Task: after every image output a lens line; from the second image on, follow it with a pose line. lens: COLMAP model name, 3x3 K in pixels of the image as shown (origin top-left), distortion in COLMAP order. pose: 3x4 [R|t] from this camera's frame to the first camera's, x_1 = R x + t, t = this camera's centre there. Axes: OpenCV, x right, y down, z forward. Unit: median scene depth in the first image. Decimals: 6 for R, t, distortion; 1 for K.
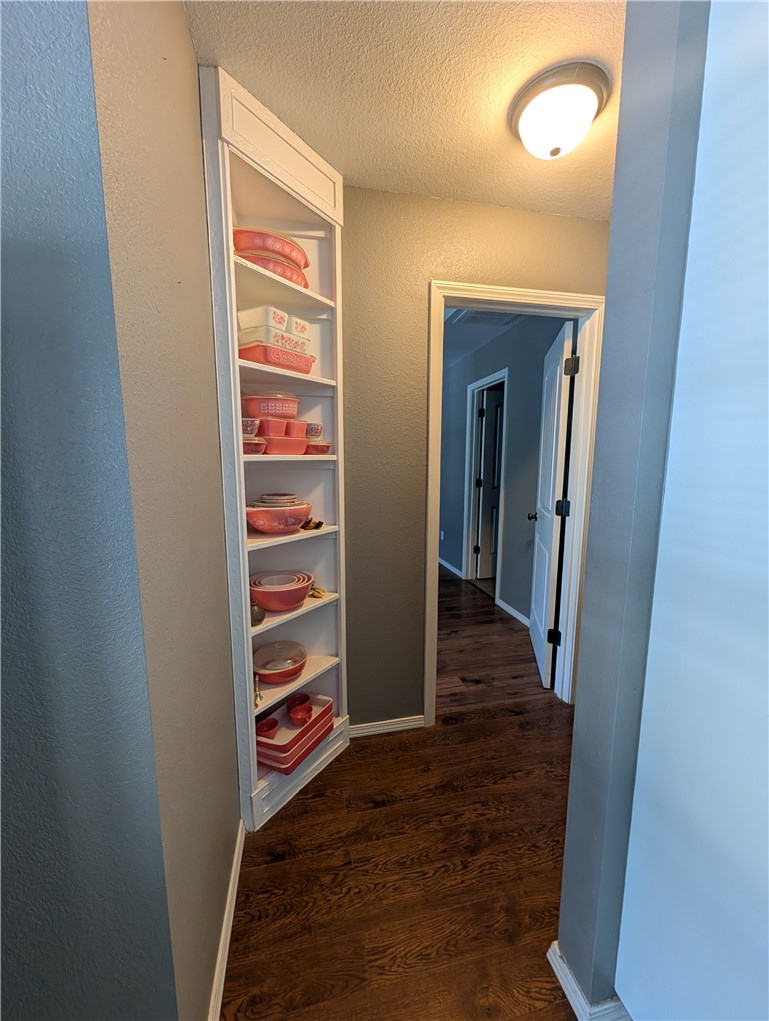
lens RADIAL K [[392.6, 0, 384.1], [0, 392.6, 512.7], [0, 0, 1]] dist [-0.001922, -0.000385]
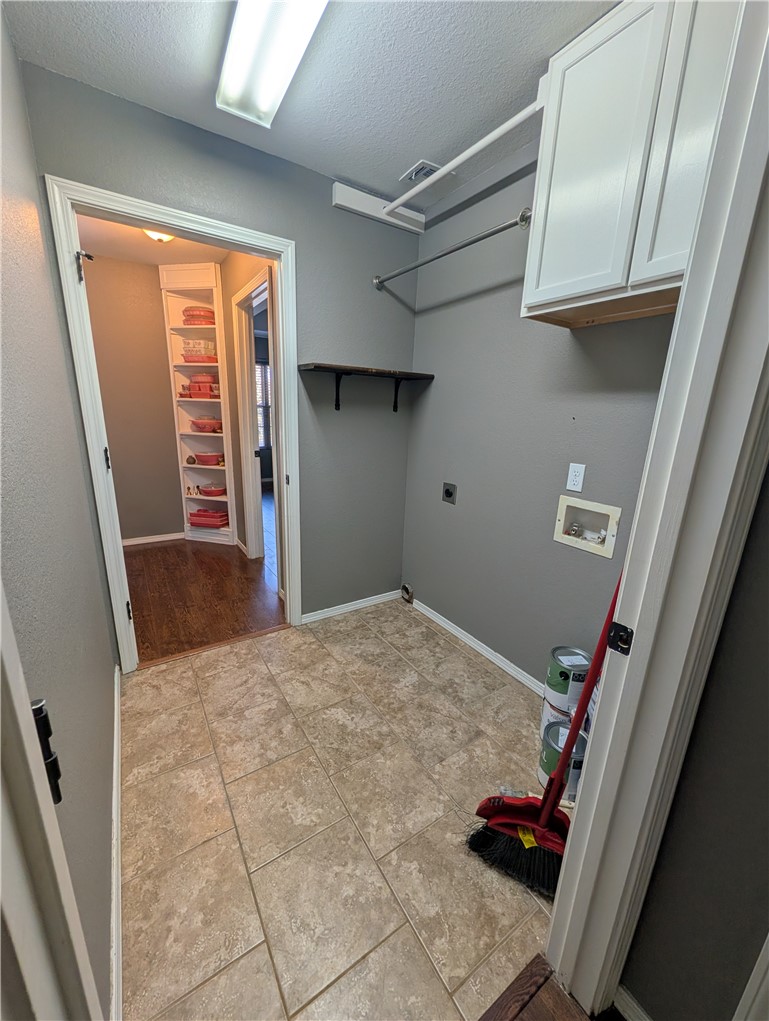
lens RADIAL K [[392.6, 0, 385.7], [0, 392.6, 510.6], [0, 0, 1]] dist [-0.001922, -0.000385]
pose [[0.366160, 0.250688, -0.896149, 2.662918], [-0.171213, 0.964738, 0.199919, -0.171012], [0.914666, 0.080230, 0.396169, 1.207517]]
